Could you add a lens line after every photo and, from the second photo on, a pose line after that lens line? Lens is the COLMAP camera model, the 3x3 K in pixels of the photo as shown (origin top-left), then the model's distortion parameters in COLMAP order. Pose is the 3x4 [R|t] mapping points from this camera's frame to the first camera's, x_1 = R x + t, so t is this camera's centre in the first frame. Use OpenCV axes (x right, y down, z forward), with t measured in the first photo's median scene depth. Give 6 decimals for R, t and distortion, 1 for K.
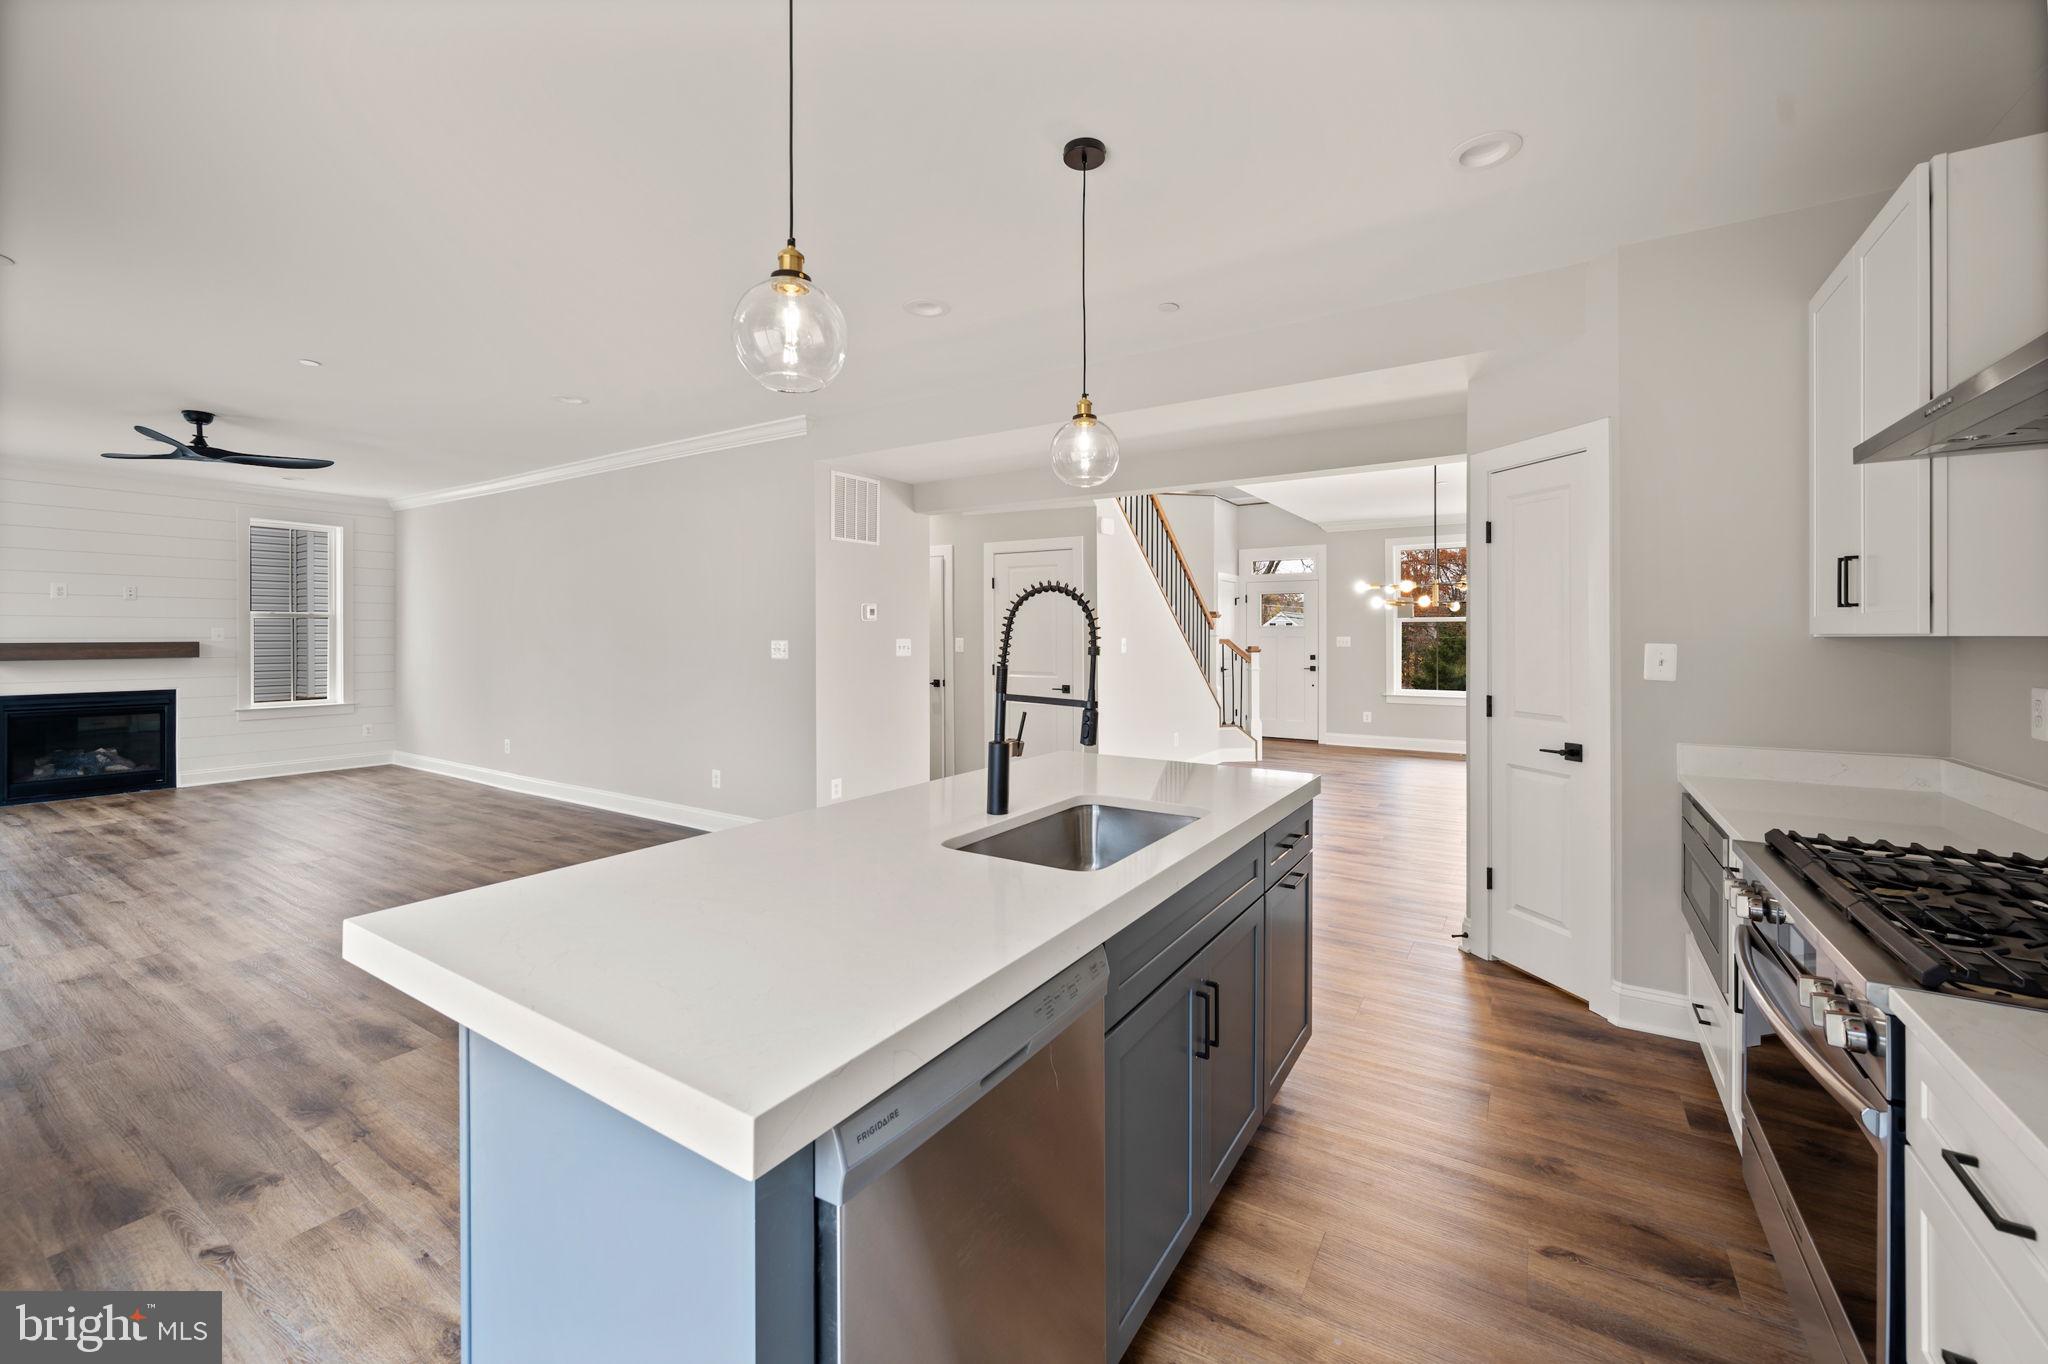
lens RADIAL K [[798.7, 0, 1023.5], [0, 798.7, 640.4], [0, 0, 1]] dist [0.001562, 0.000302]
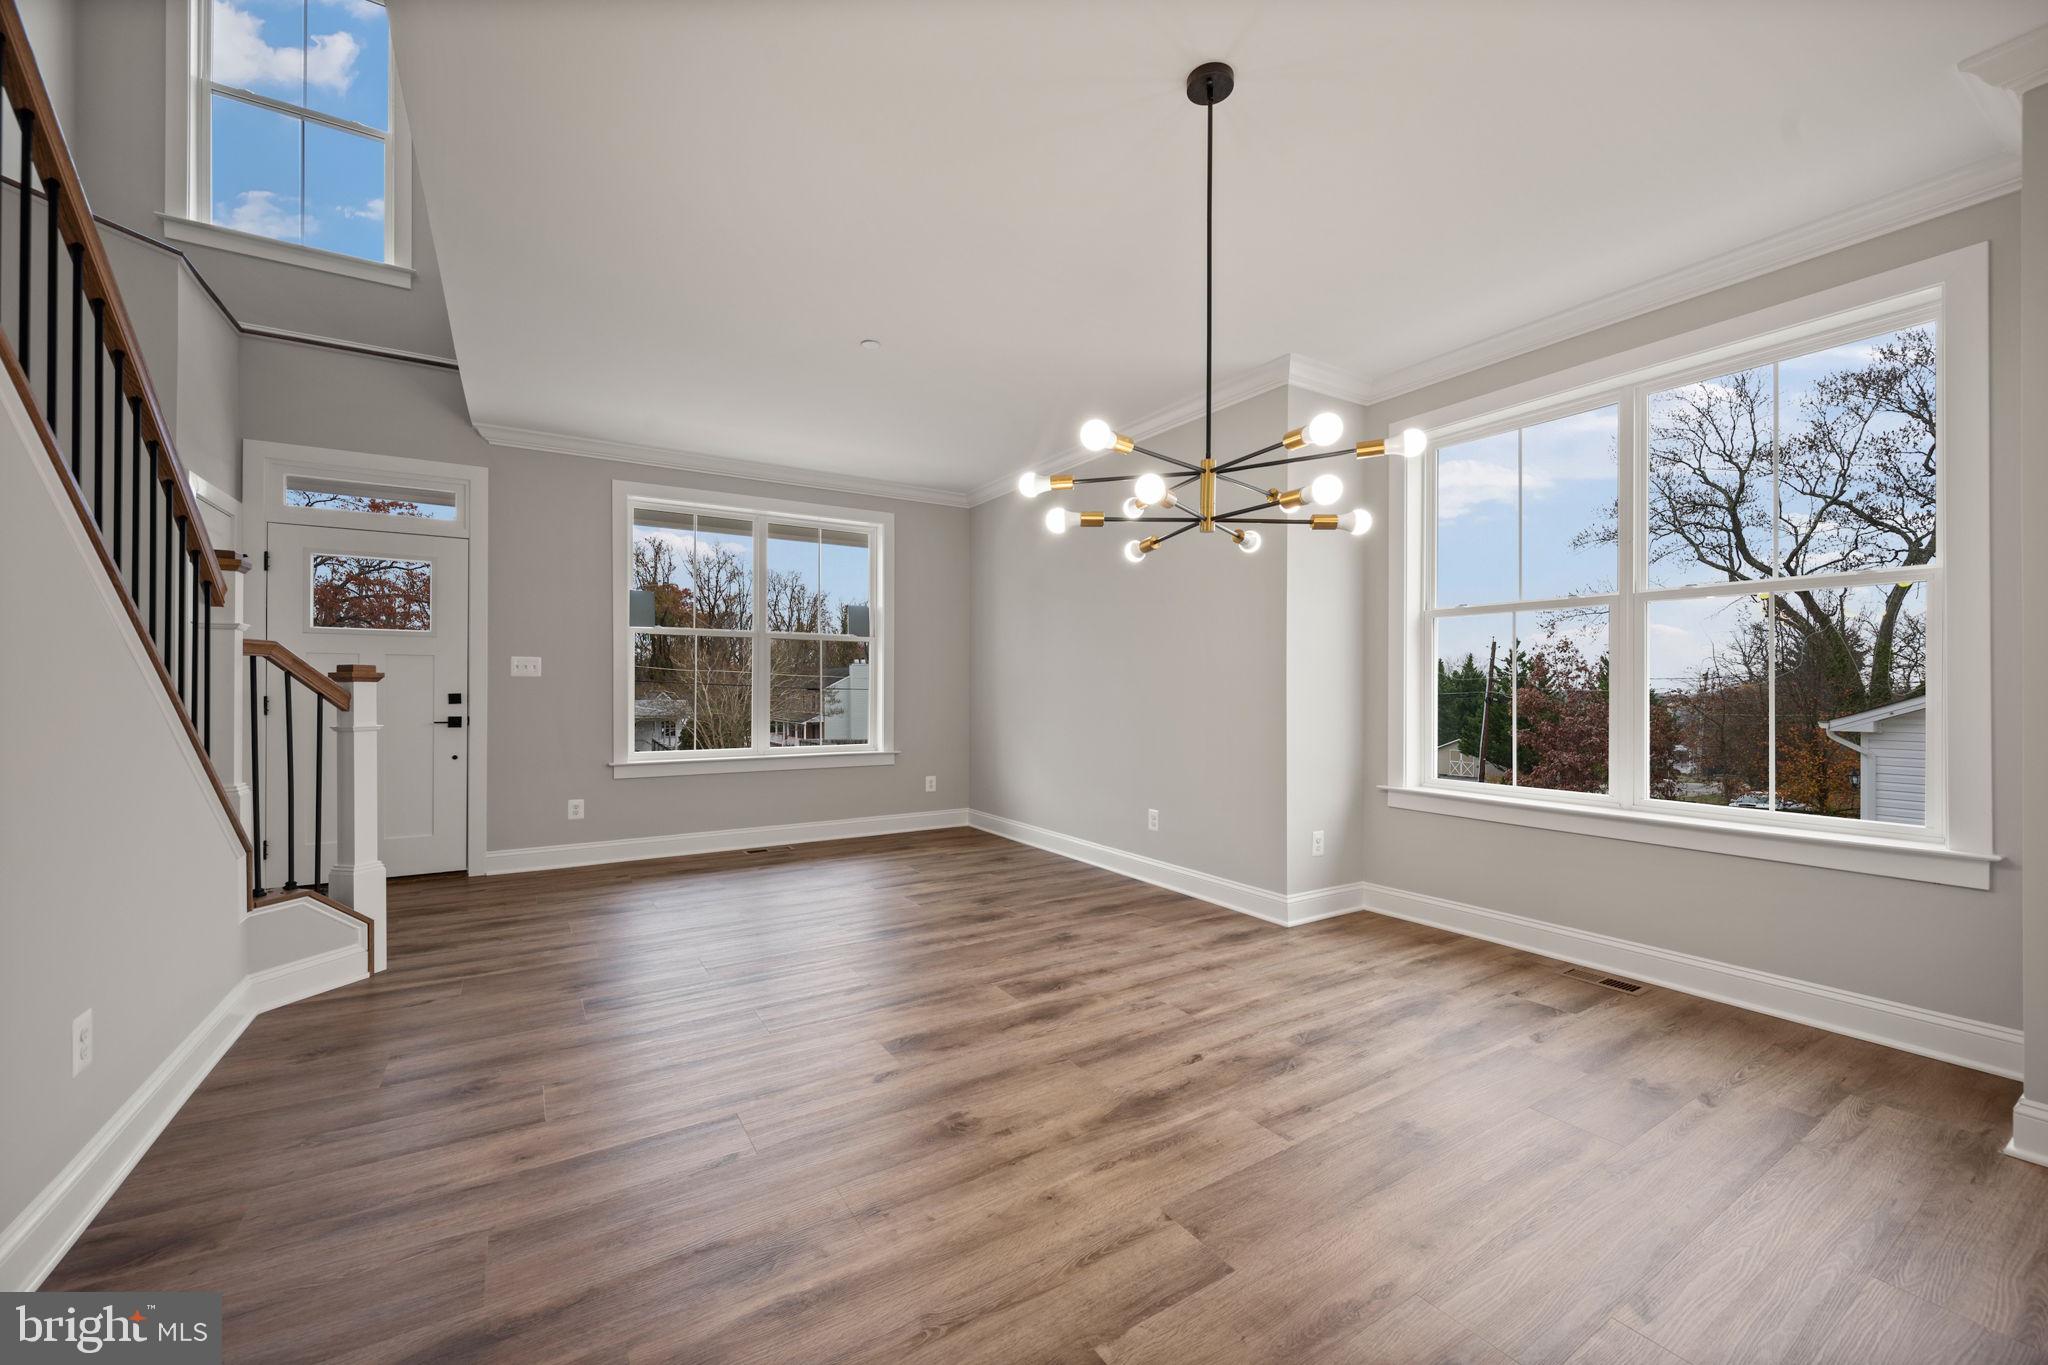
lens RADIAL K [[804.1, 0, 1024.0], [0, 804.1, 682.5], [0, 0, 1]] dist [0.002518, 0.000145]
pose [[0.420831, 0.006118, 0.907118, 0.100427], [0.004393, 0.999952, -0.008782, 0.025450], [-0.907128, 0.007681, 0.420784, 0.717023]]
